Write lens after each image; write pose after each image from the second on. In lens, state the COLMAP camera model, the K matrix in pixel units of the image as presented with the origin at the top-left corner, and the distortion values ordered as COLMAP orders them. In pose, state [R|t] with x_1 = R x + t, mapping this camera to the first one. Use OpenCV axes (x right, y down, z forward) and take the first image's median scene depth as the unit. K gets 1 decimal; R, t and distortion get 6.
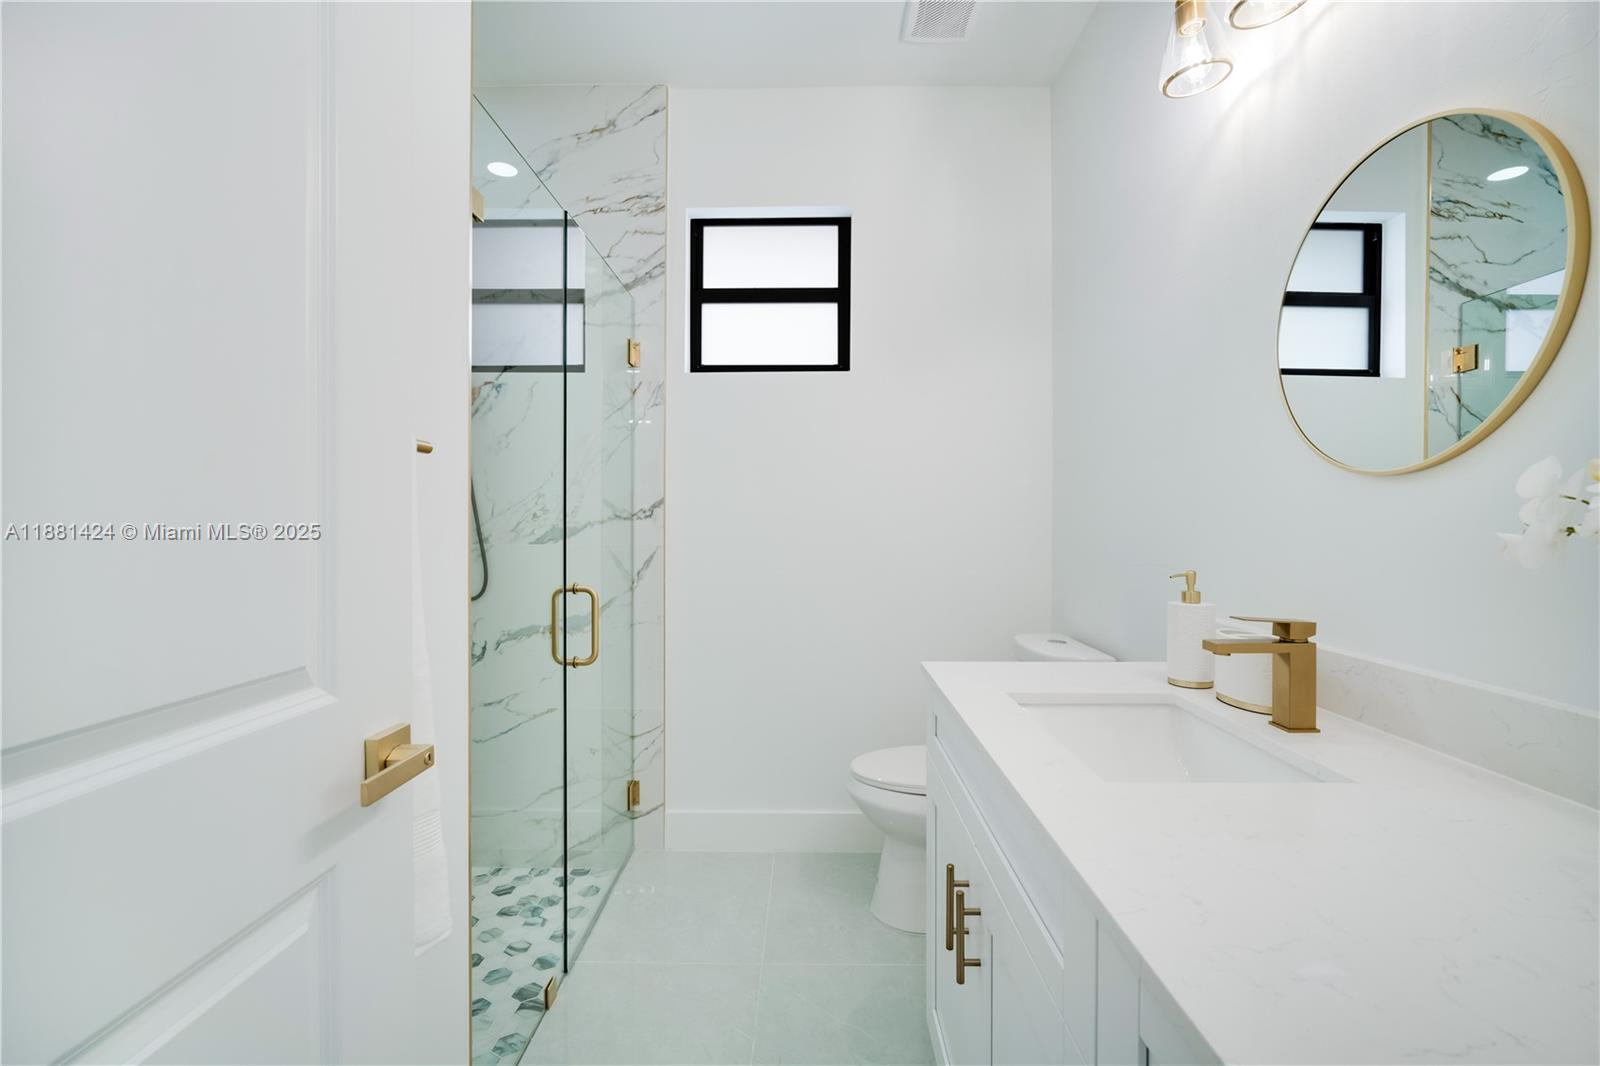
lens RADIAL K [[709.7, 0, 800.0], [0, 709.7, 523.7], [0, 0, 1]] dist [-0.000950, 0.000201]
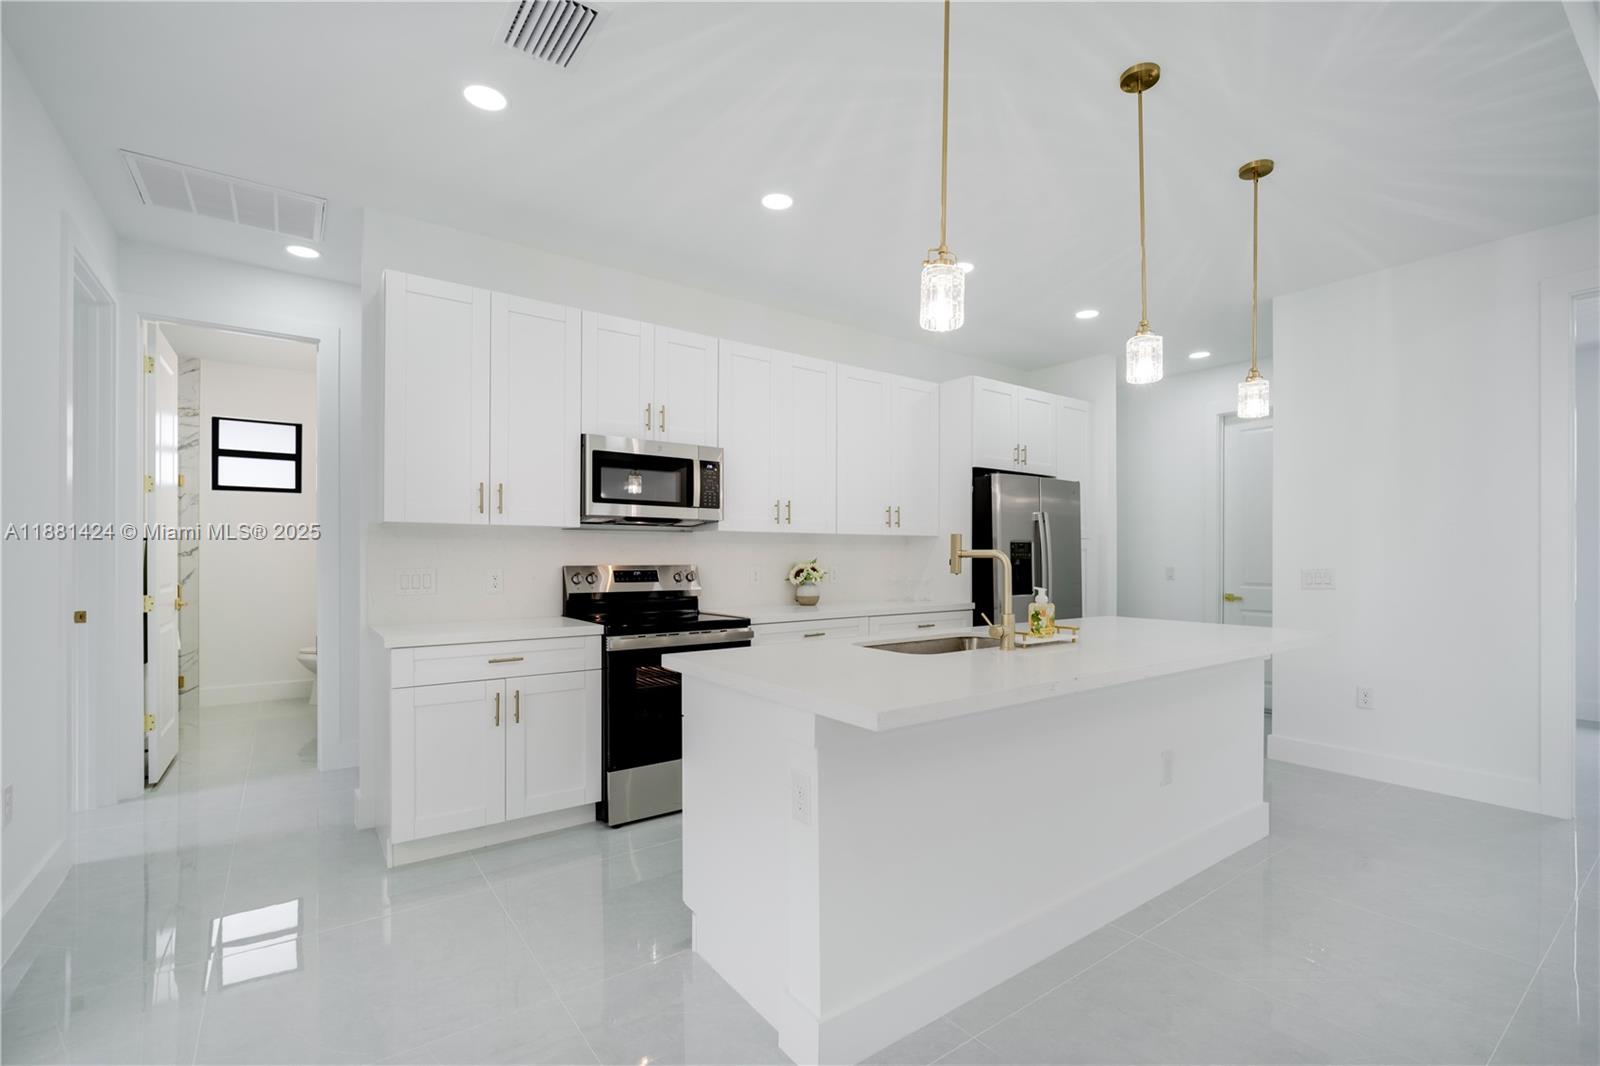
lens RADIAL K [[719.4, 0, 799.8], [0, 719.4, 558.9], [0, 0, 1]] dist [-0.000892, 0.000633]
pose [[0.806042, -0.000212, 0.591859, -0.008187], [0.001541, 0.999997, -0.001739, 0.008199], [-0.591857, 0.002314, 0.806040, -1.896172]]
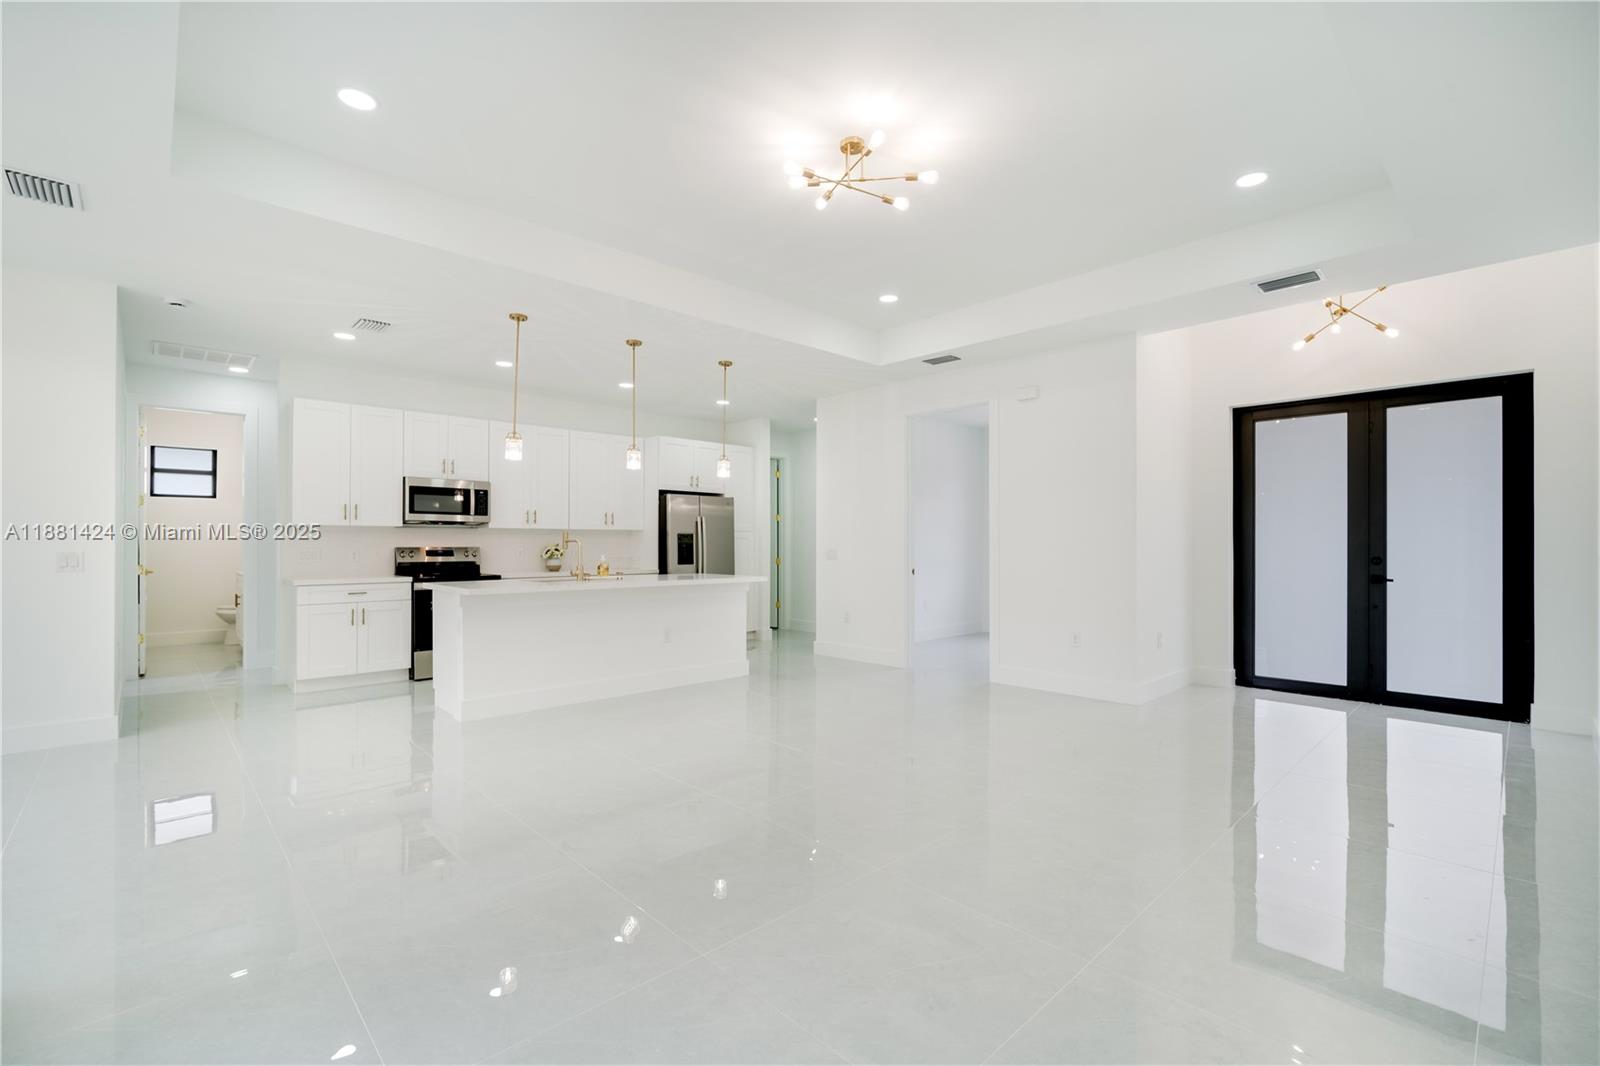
lens RADIAL K [[710.1, 0, 794.2], [0, 710.1, 544.6], [0, 0, 1]] dist [-0.000902, -0.000157]
pose [[0.725333, 0.000708, 0.688397, -0.258248], [0.003384, 0.999984, -0.004594, 0.025488], [-0.688390, 0.005662, 0.725319, -3.306844]]
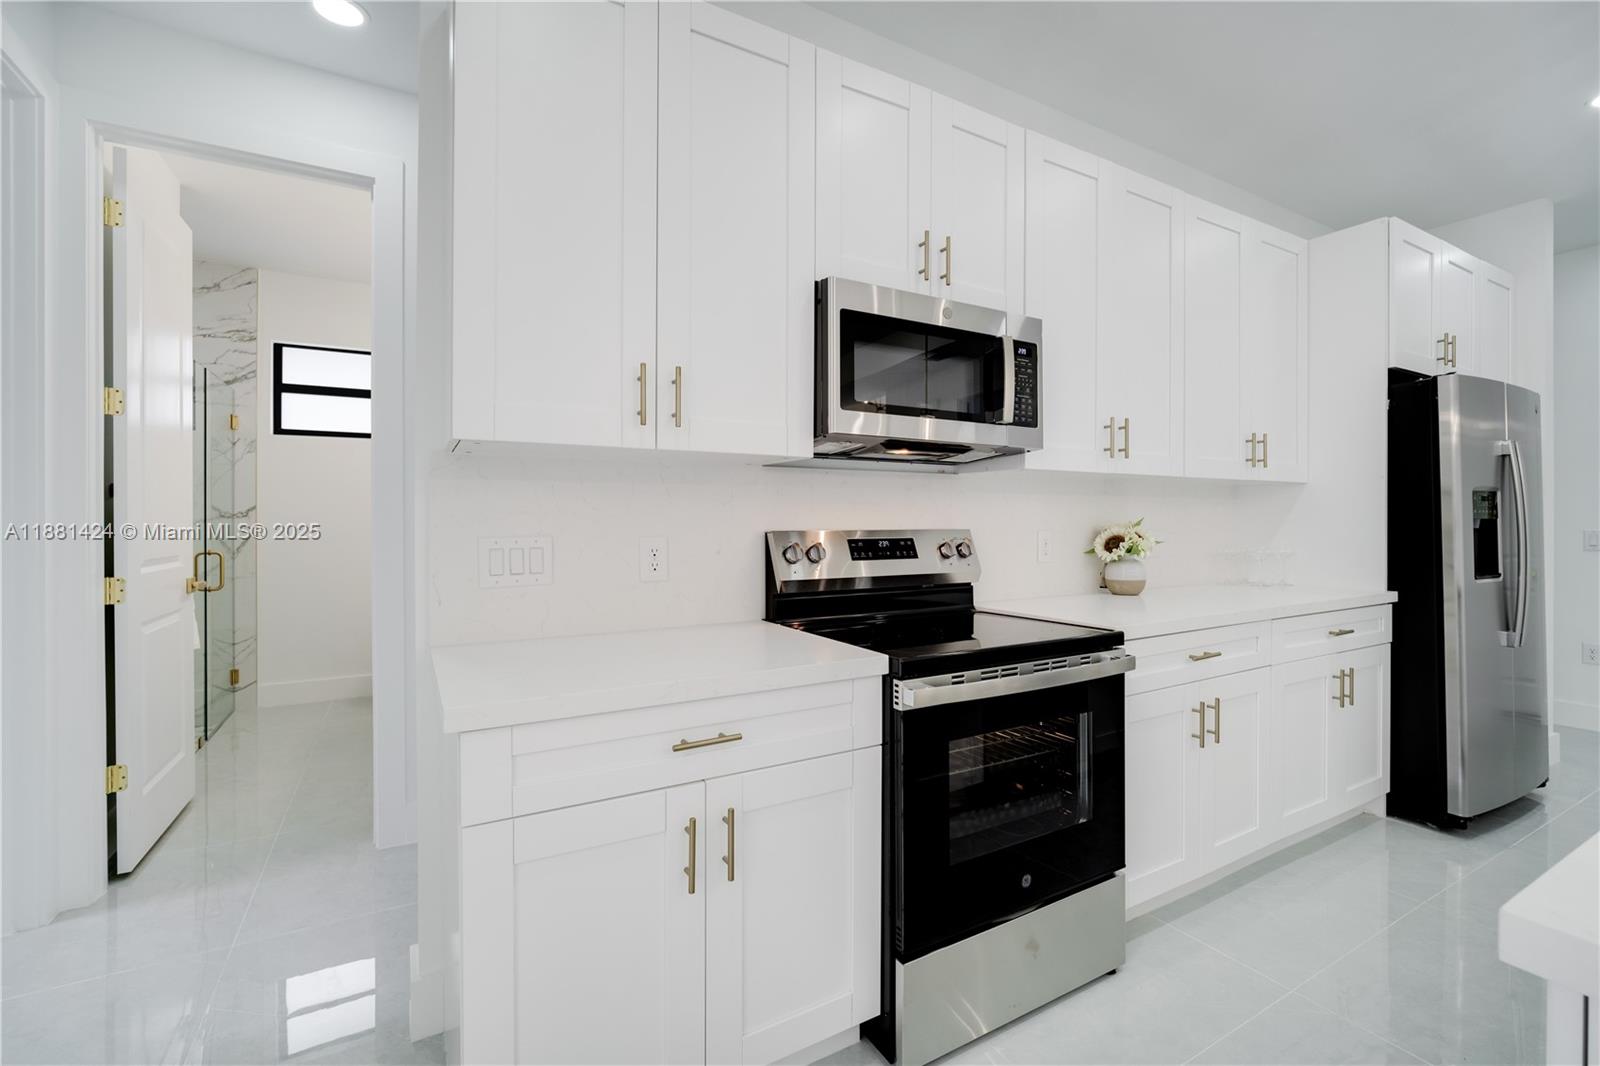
lens RADIAL K [[709.7, 0, 800.0], [0, 709.7, 523.7], [0, 0, 1]] dist [-0.000950, 0.000201]
pose [[0.866398, -0.002483, 0.499348, 0.095803], [0.002420, 0.999997, 0.000773, 0.010053], [-0.499349, 0.000539, 0.866401, -1.174714]]
